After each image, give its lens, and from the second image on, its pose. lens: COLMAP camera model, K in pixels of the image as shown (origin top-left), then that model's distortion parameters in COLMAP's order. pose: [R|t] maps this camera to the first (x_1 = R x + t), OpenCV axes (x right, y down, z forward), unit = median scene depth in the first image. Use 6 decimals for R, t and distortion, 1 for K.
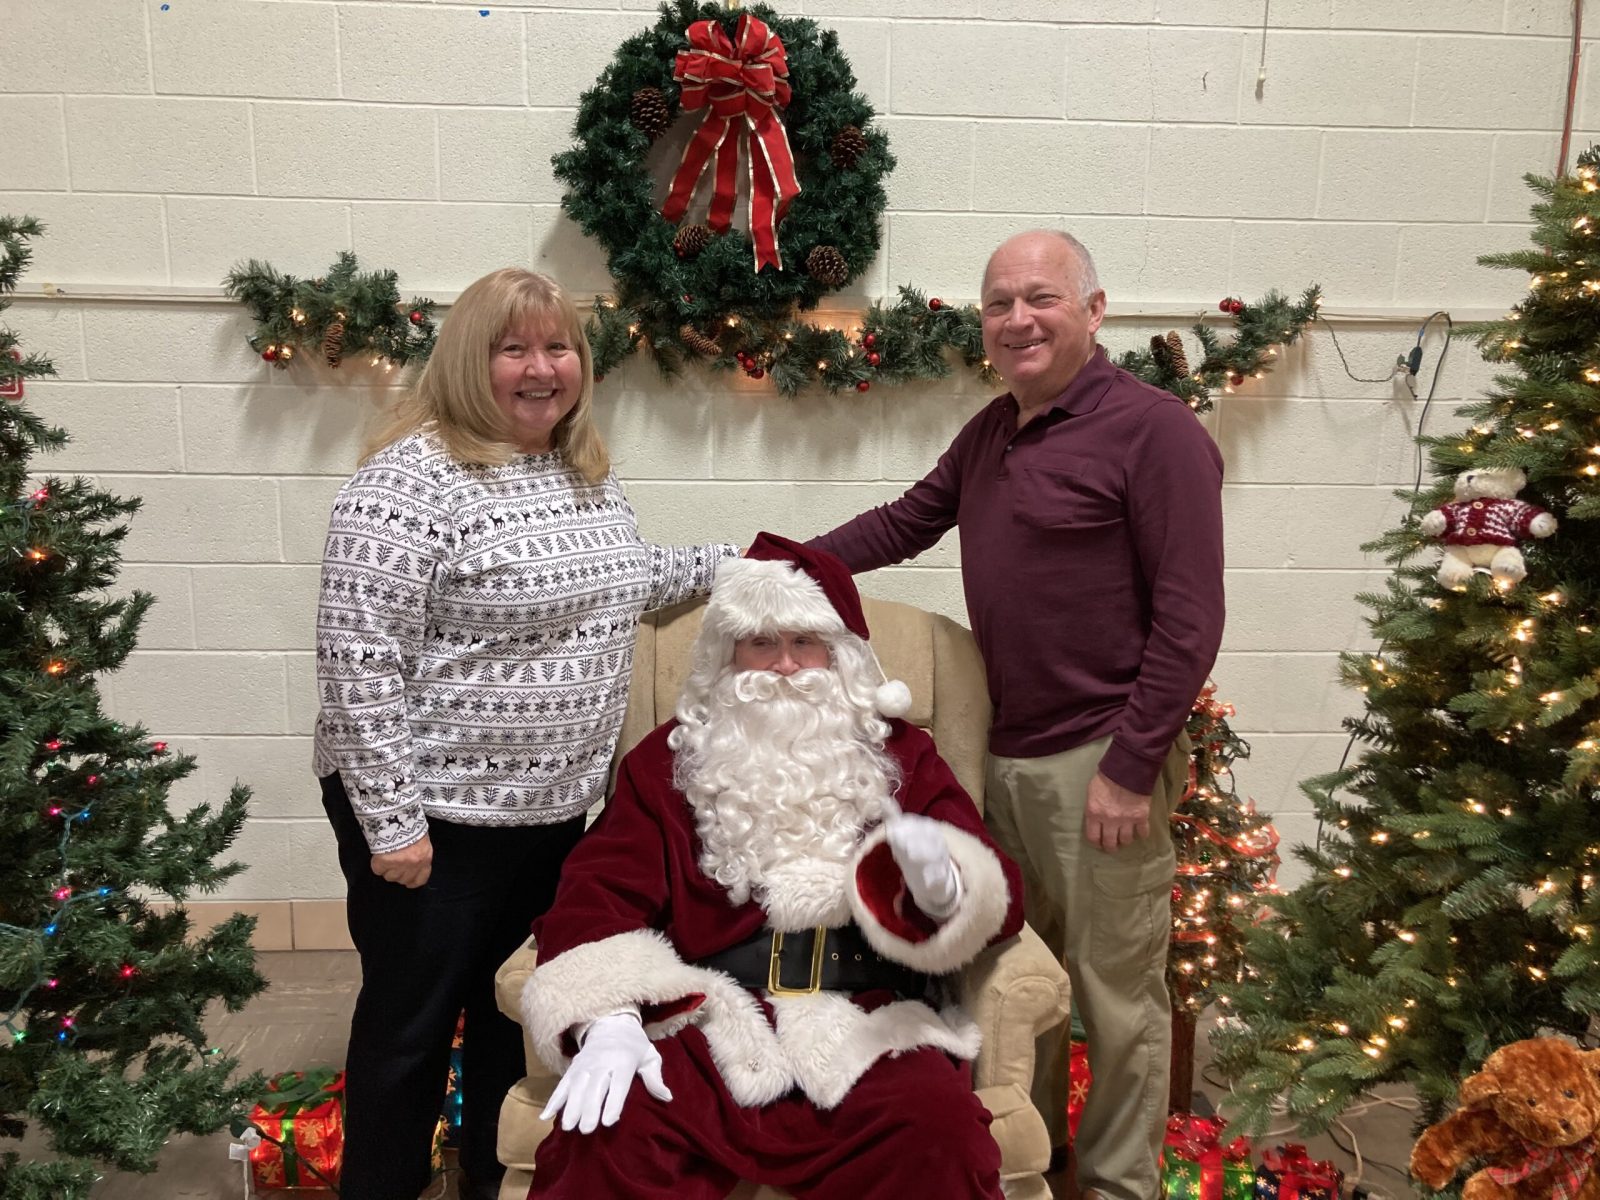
lens RADIAL K [[1310.1, 0, 799.7], [0, 1310.1, 599.8], [0, 0, 1]] dist [0.002335, 0.011547]
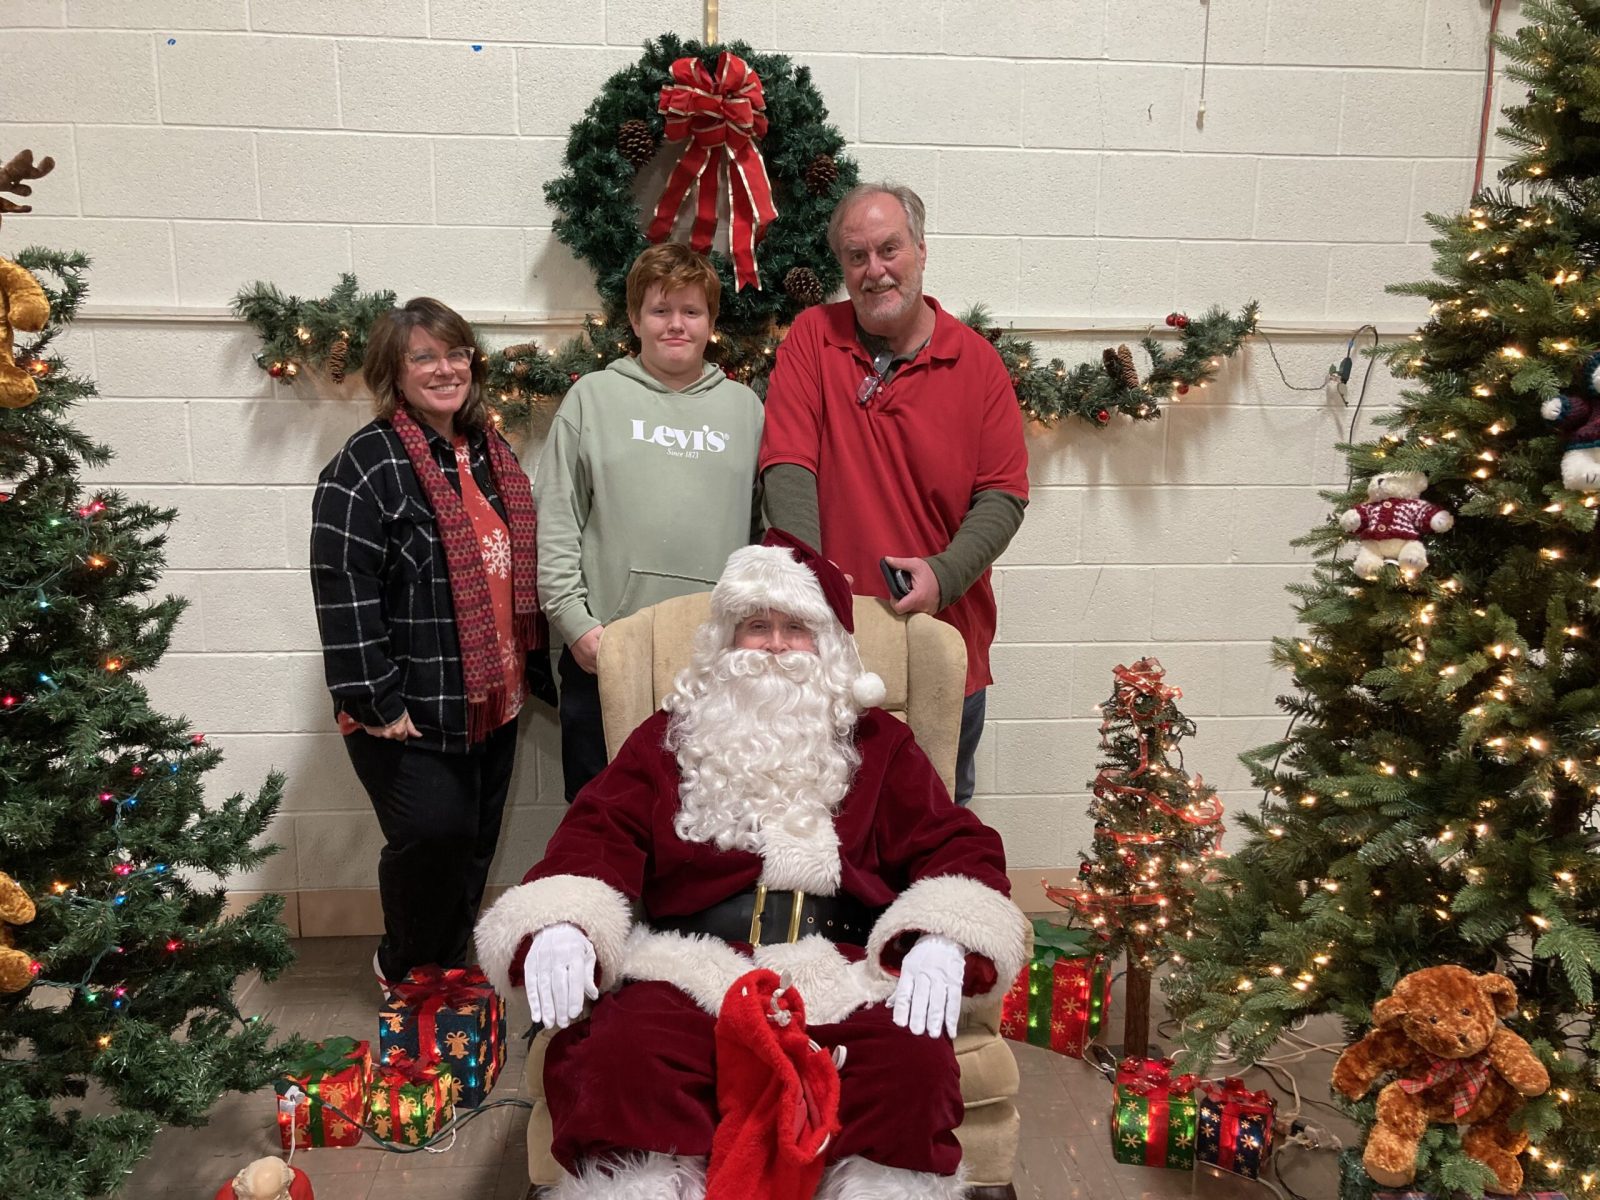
lens RADIAL K [[1310.1, 0, 808.0], [0, 1310.1, 605.7], [0, 0, 1]] dist [0.002335, 0.011547]
pose [[0.999292, -0.011914, 0.035681, -0.016433], [0.011806, 0.999925, 0.003243, 0.003600], [-0.035717, -0.002819, 0.999358, -0.072675]]
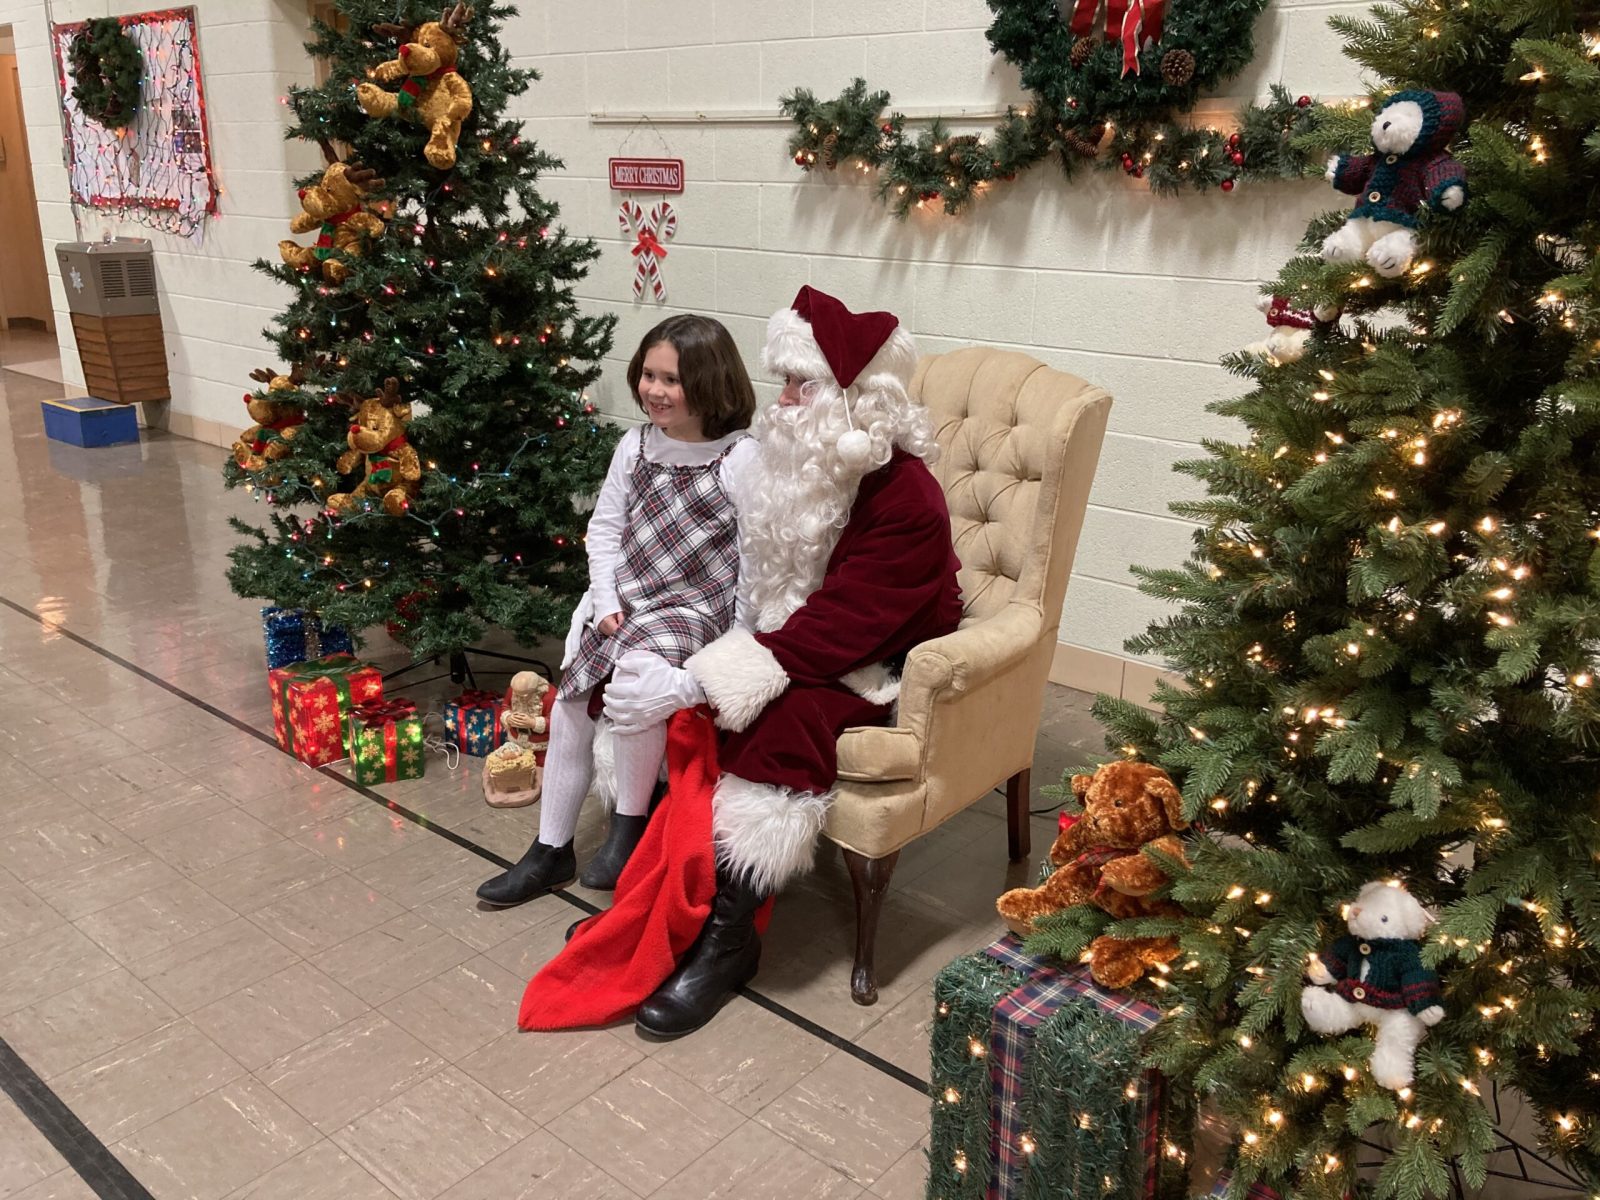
lens RADIAL K [[1310.1, 0, 794.9], [0, 1310.1, 577.9], [0, 0, 1]] dist [0.002335, 0.011547]
pose [[0.727144, 0.200583, -0.656527, 0.576057], [-0.128288, 0.979217, 0.157085, 0.023325], [0.674391, -0.029999, 0.737765, -0.010096]]
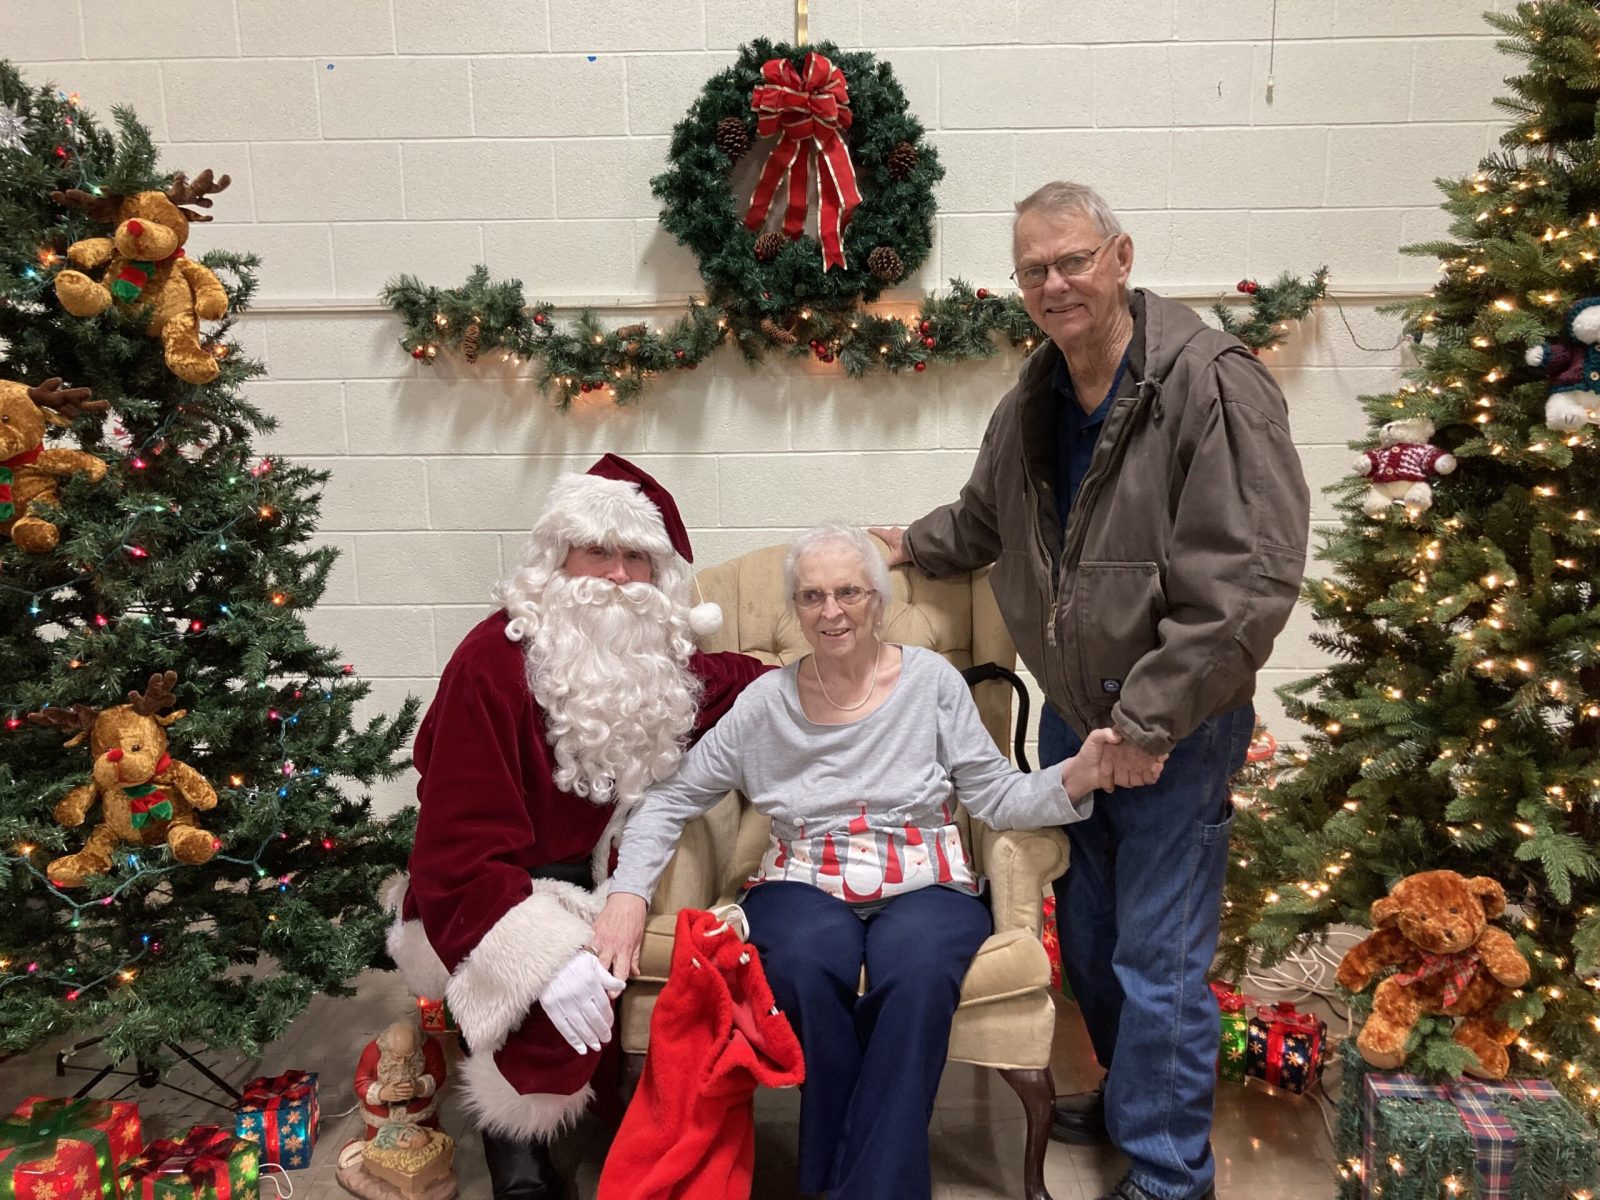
lens RADIAL K [[1310.1, 0, 806.8], [0, 1310.1, 580.6], [0, 0, 1]] dist [0.002335, 0.011547]
pose [[0.997091, -0.014408, -0.074853, 0.034036], [0.014222, 0.999894, -0.003026, 0.028313], [0.074888, 0.001952, 0.997190, -0.163068]]
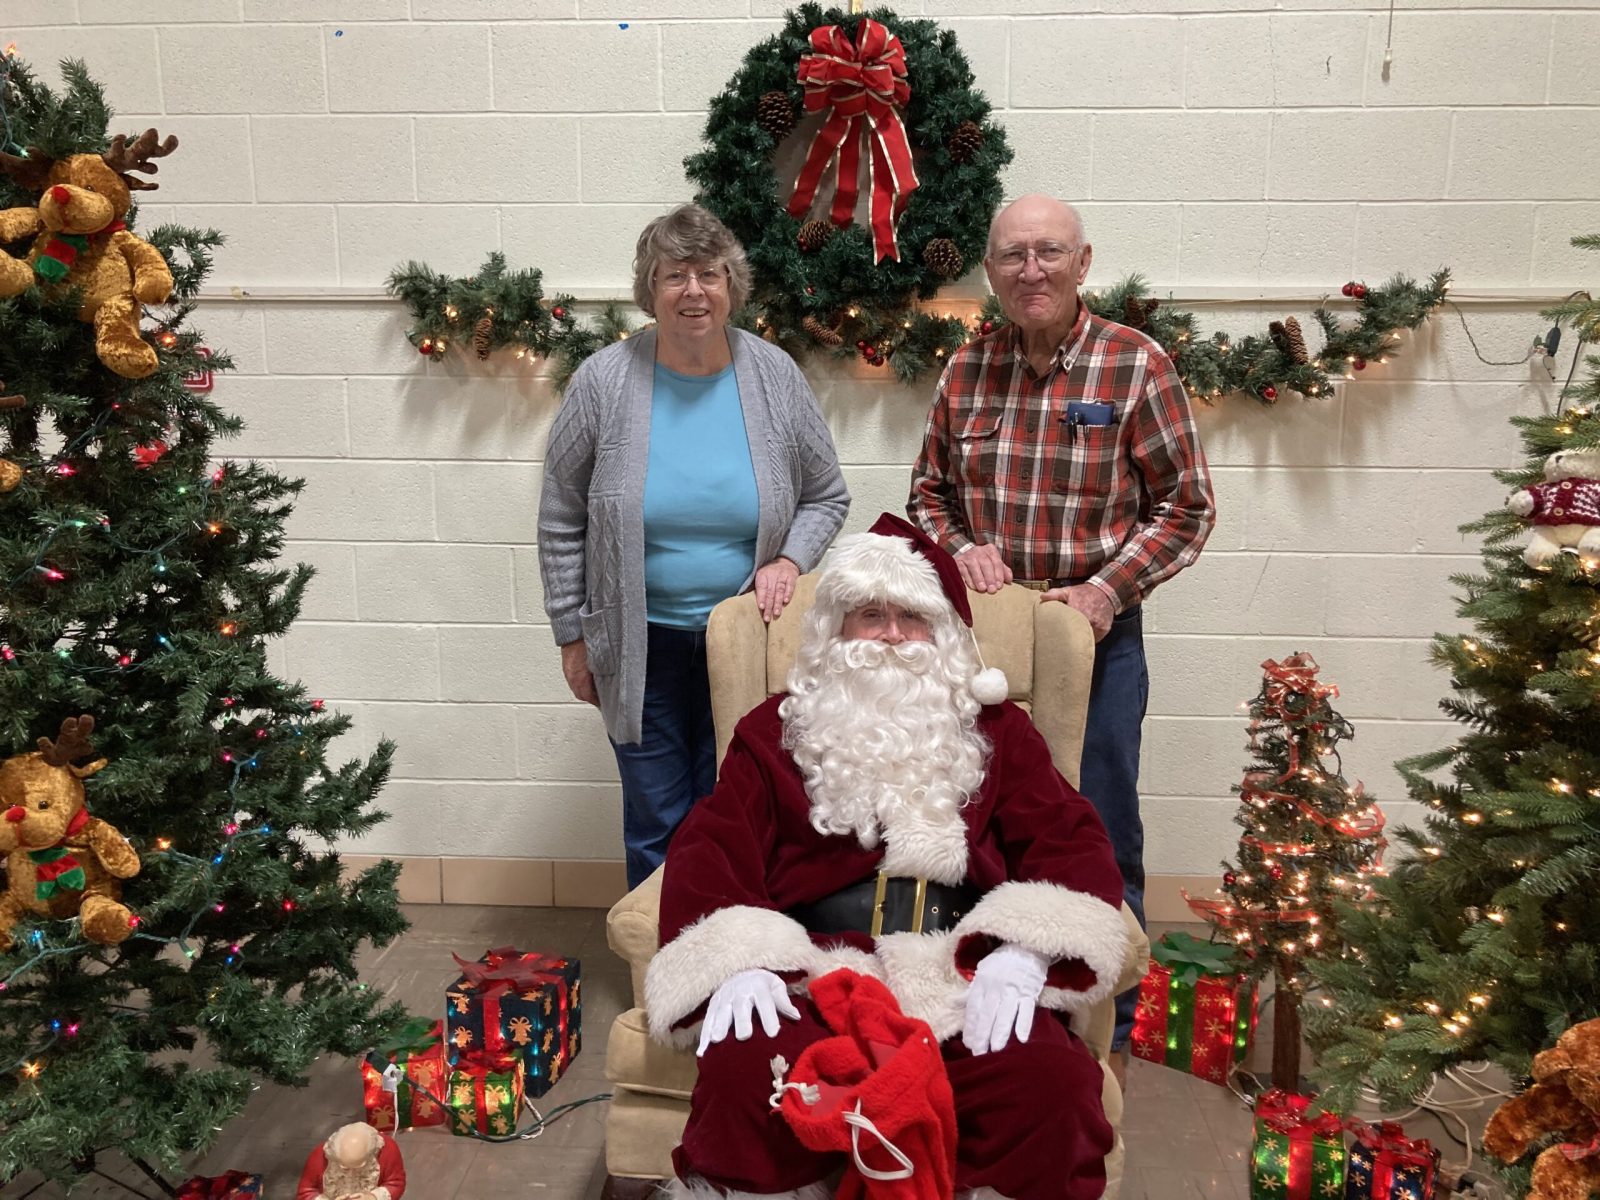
lens RADIAL K [[1310.1, 0, 807.8], [0, 1310.1, 573.2], [0, 0, 1]] dist [0.002335, 0.011547]
pose [[0.993367, 0.008898, -0.114640, 0.034929], [-0.010192, 0.999891, -0.010704, 0.006921], [0.114533, 0.011802, 0.993349, -0.036813]]
